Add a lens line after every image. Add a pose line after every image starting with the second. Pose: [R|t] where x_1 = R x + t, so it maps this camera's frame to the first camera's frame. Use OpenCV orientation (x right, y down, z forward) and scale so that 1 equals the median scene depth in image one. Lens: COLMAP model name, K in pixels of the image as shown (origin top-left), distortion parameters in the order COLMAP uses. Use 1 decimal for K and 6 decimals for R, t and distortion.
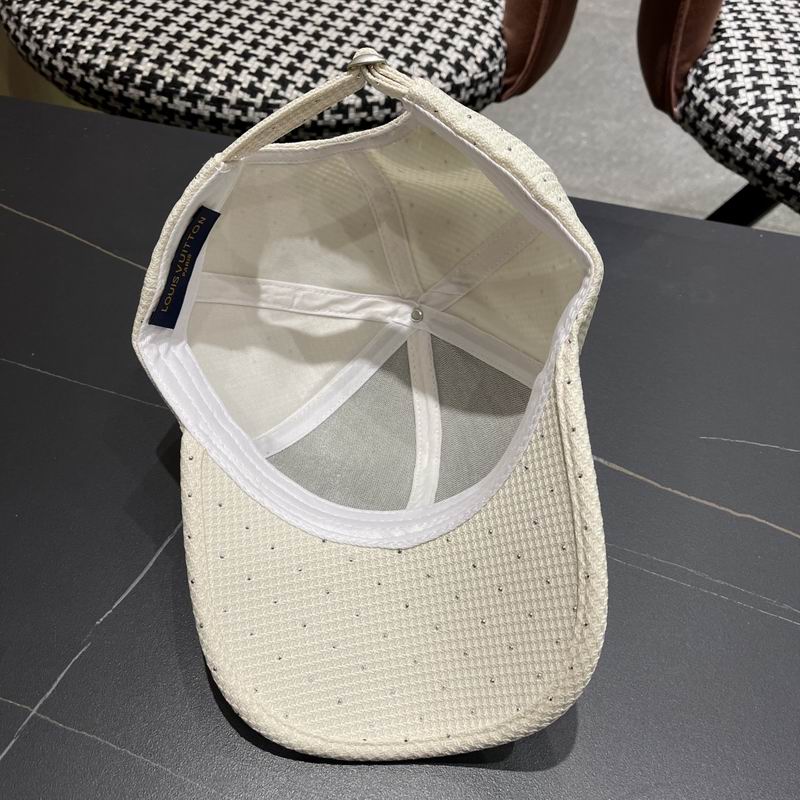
lens RADIAL K [[822.4, 0, 400.4], [0, 822.4, 391.6], [0, 0, 1]] dist [0.017571, 0.000000]
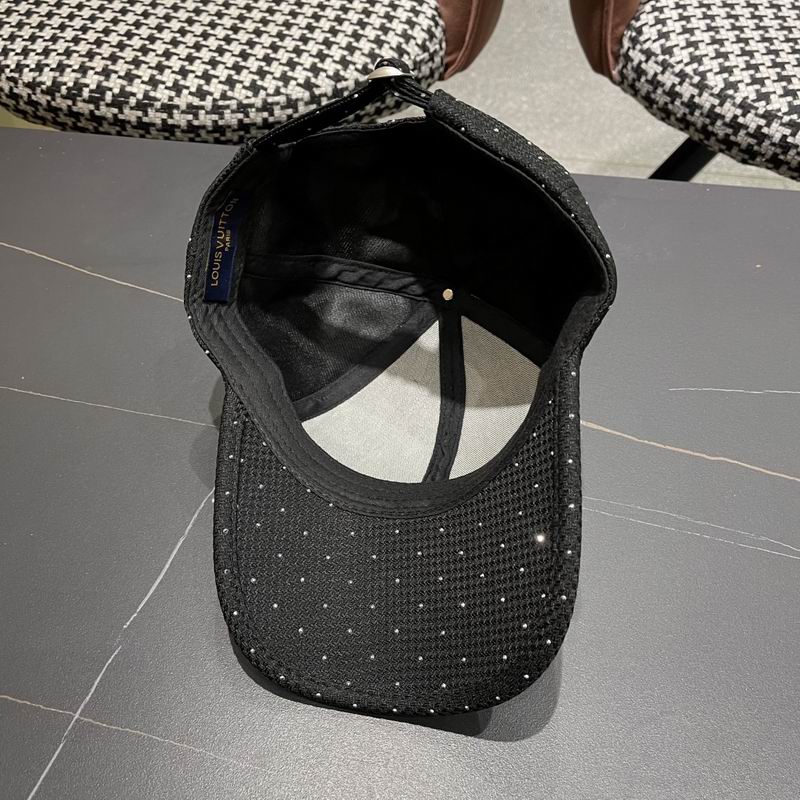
lens RADIAL K [[822.4, 0, 392.7], [0, 822.4, 395.1], [0, 0, 1]] dist [0.017571, 0.000000]
pose [[0.993832, -0.106350, 0.031425, -0.016284], [0.105226, 0.993815, 0.035488, -0.008443], [-0.035005, -0.031963, 0.998876, -0.030477]]
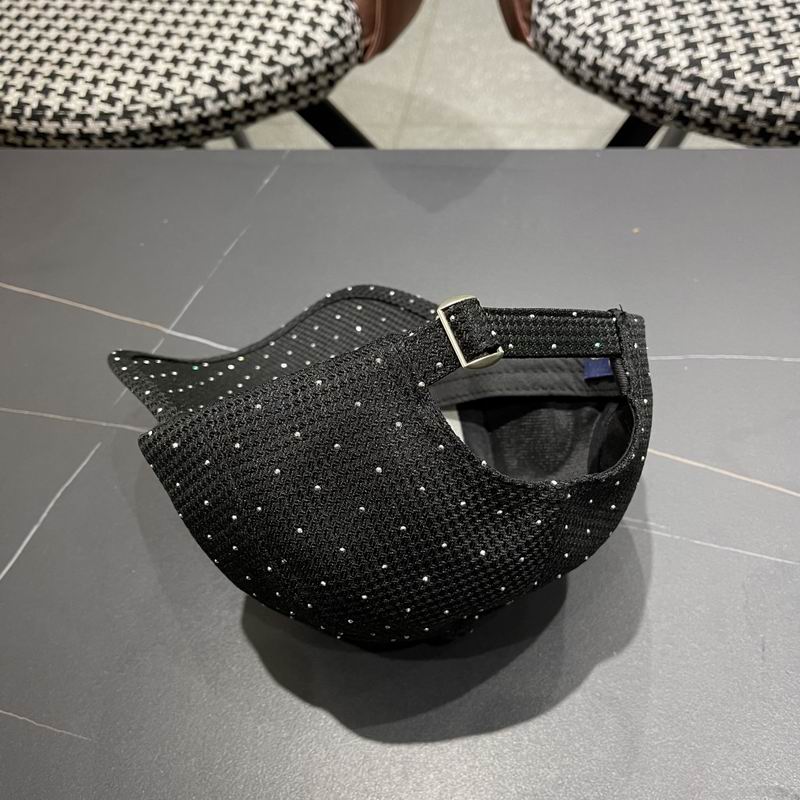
lens RADIAL K [[822.4, 0, 396.2], [0, 822.4, 408.3], [0, 0, 1]] dist [0.017571, 0.000000]
pose [[0.984331, -0.154819, -0.084406, 0.199595], [0.159797, 0.985573, 0.055774, 0.020160], [0.074553, -0.068388, 0.994869, -0.046840]]
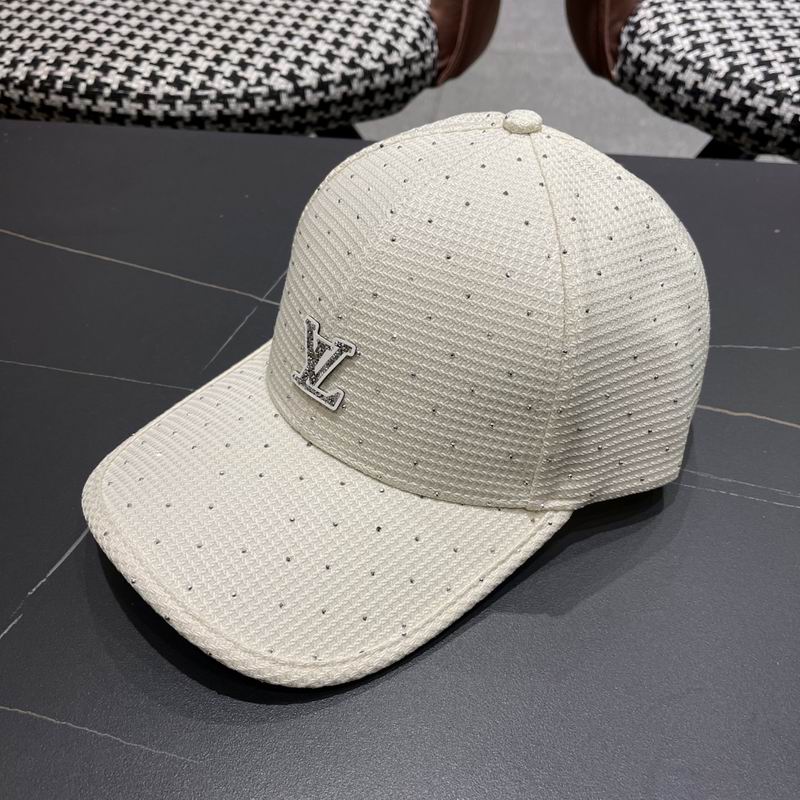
lens RADIAL K [[822.4, 0, 400.9], [0, 822.4, 403.3], [0, 0, 1]] dist [0.017571, 0.000000]
pose [[0.993736, -0.107373, 0.030984, 0.008709], [0.109668, 0.990275, -0.085605, 0.113107], [-0.021491, 0.088466, 0.995847, 0.062213]]
